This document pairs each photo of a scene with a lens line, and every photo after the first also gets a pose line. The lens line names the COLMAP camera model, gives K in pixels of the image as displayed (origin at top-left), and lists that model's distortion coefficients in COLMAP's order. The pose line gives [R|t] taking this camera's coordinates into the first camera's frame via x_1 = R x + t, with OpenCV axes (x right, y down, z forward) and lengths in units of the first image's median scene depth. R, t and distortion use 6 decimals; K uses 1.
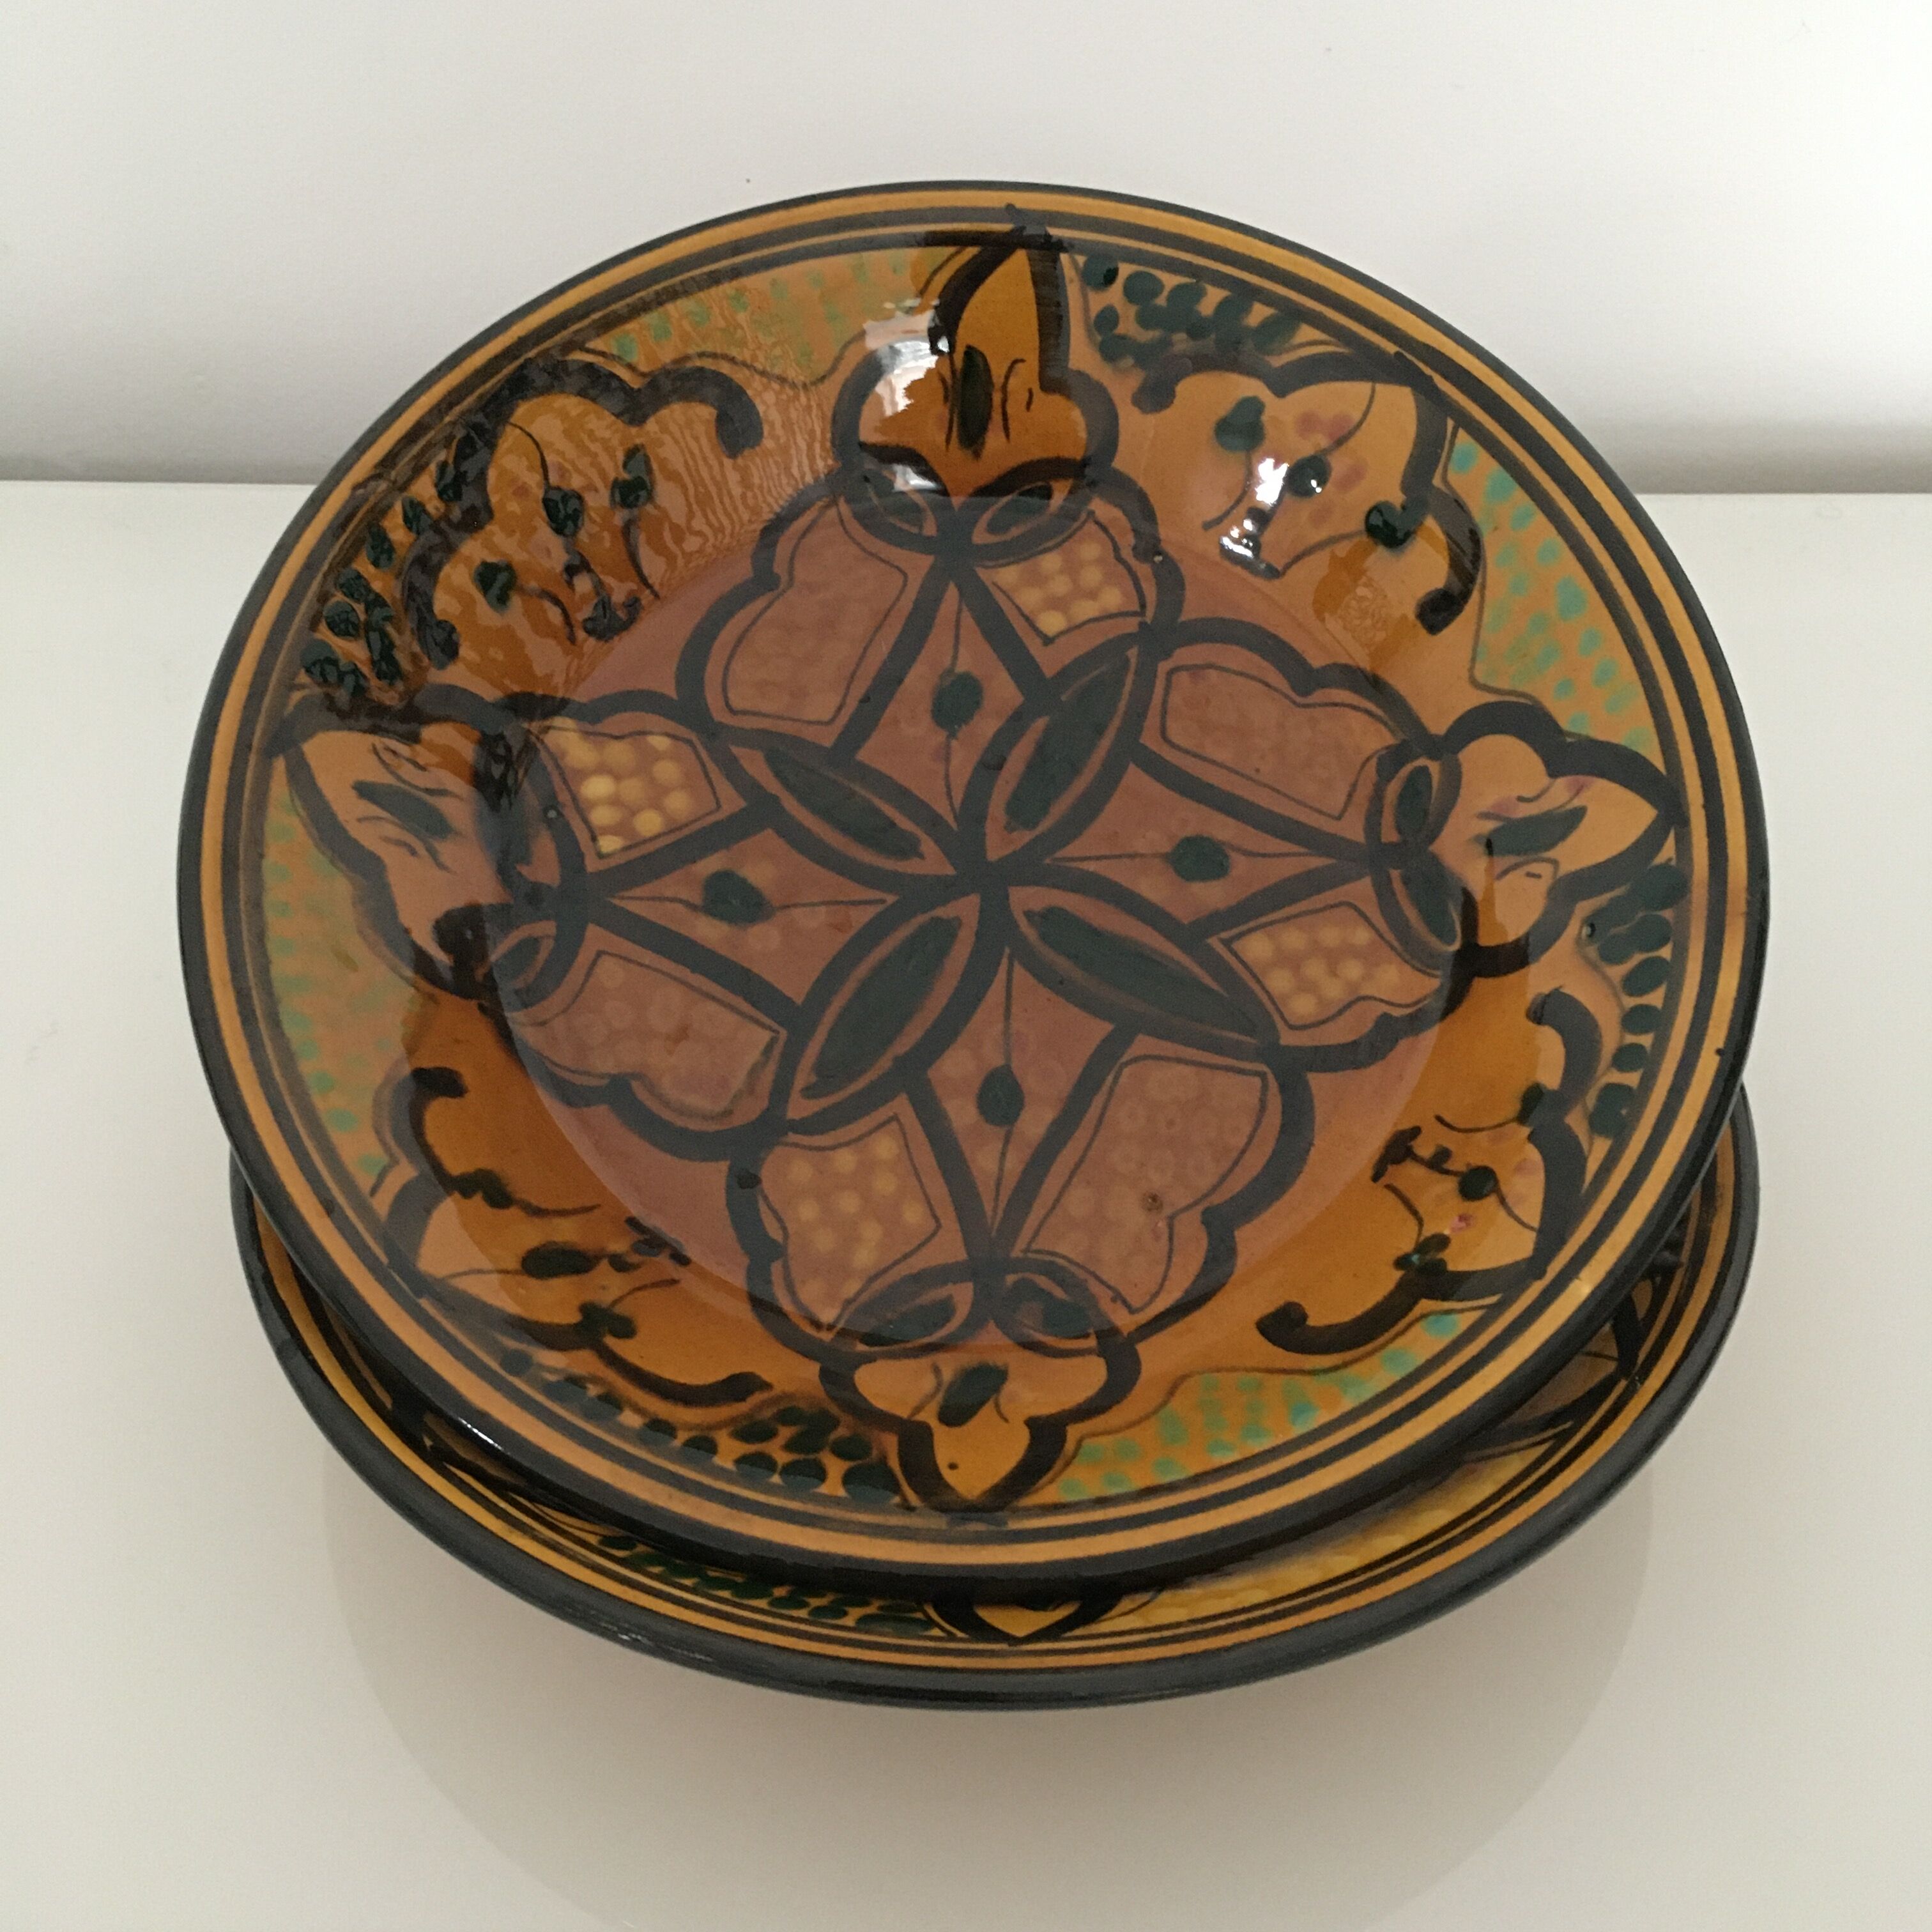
lens RADIAL K [[2228.0, 0, 969.1], [0, 2228.0, 967.8], [0, 0, 1]] dist [0.053466, -0.058836]
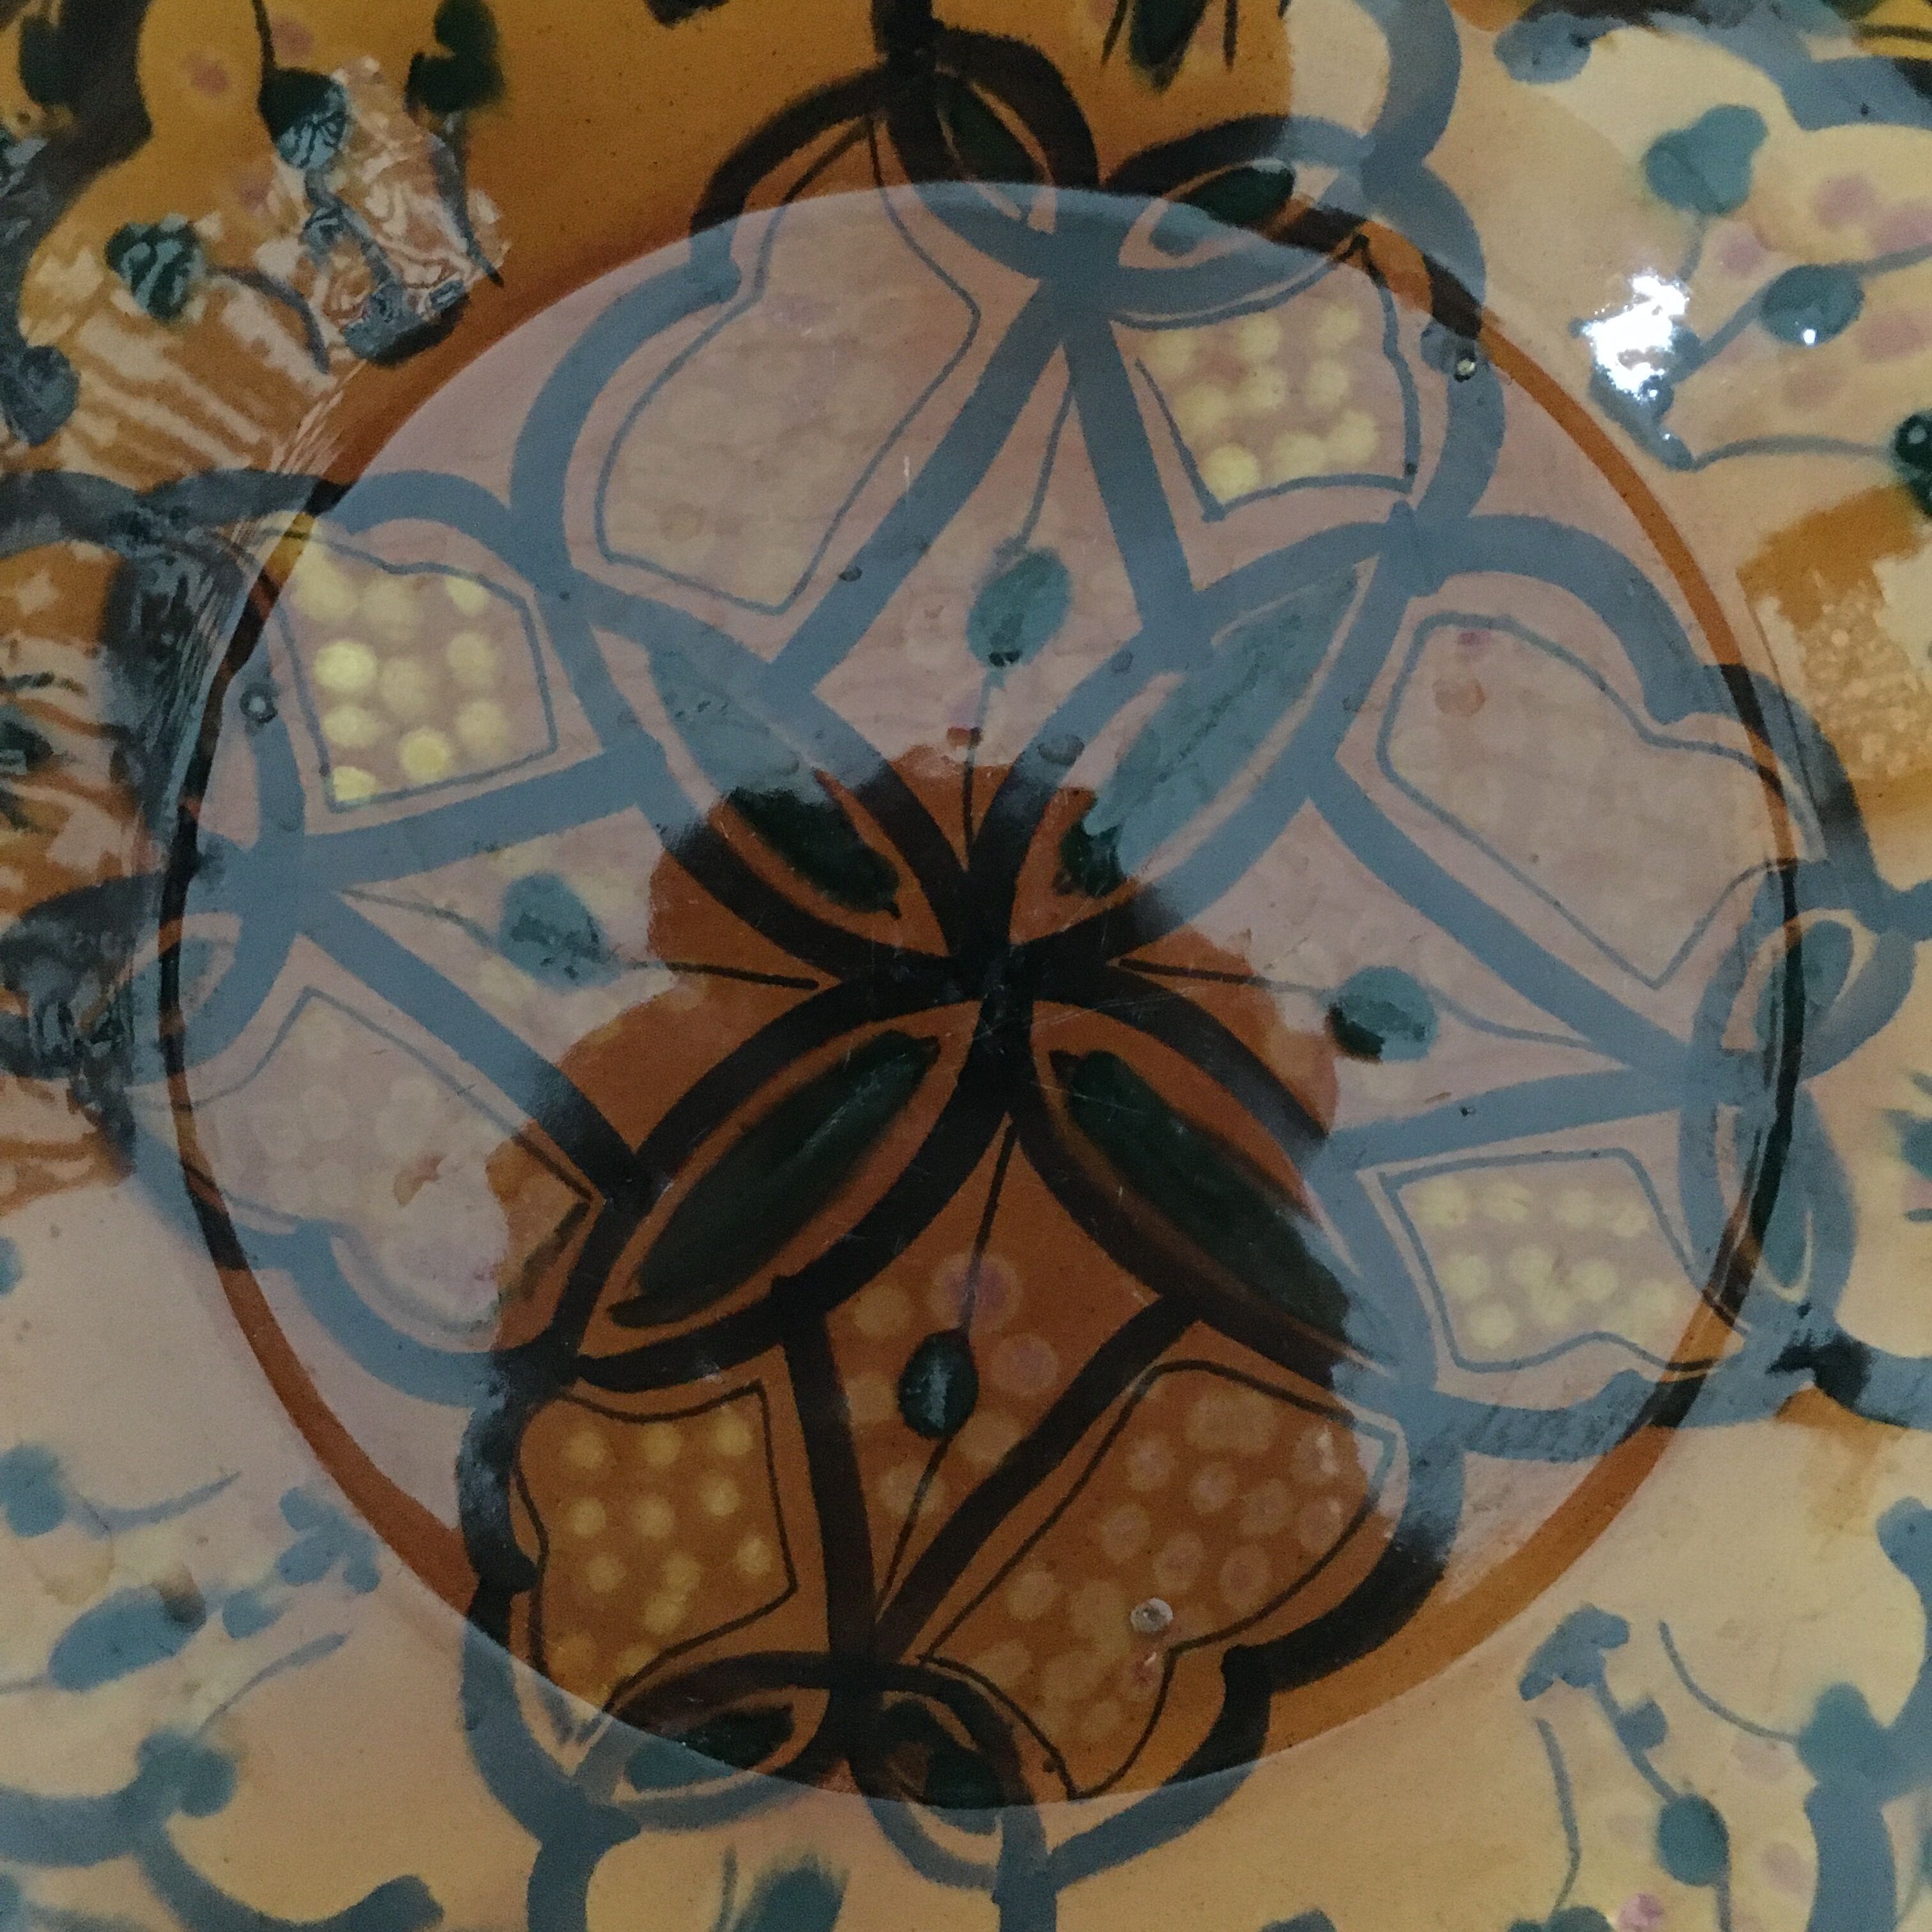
lens RADIAL K [[2228.0, 0, 969.1], [0, 2228.0, 967.8], [0, 0, 1]] dist [0.053466, -0.058836]
pose [[0.979101, 0.199691, -0.038520, 0.021588], [-0.162499, 0.882055, 0.442235, -0.289476], [0.122288, -0.426734, 0.896072, 0.497641]]
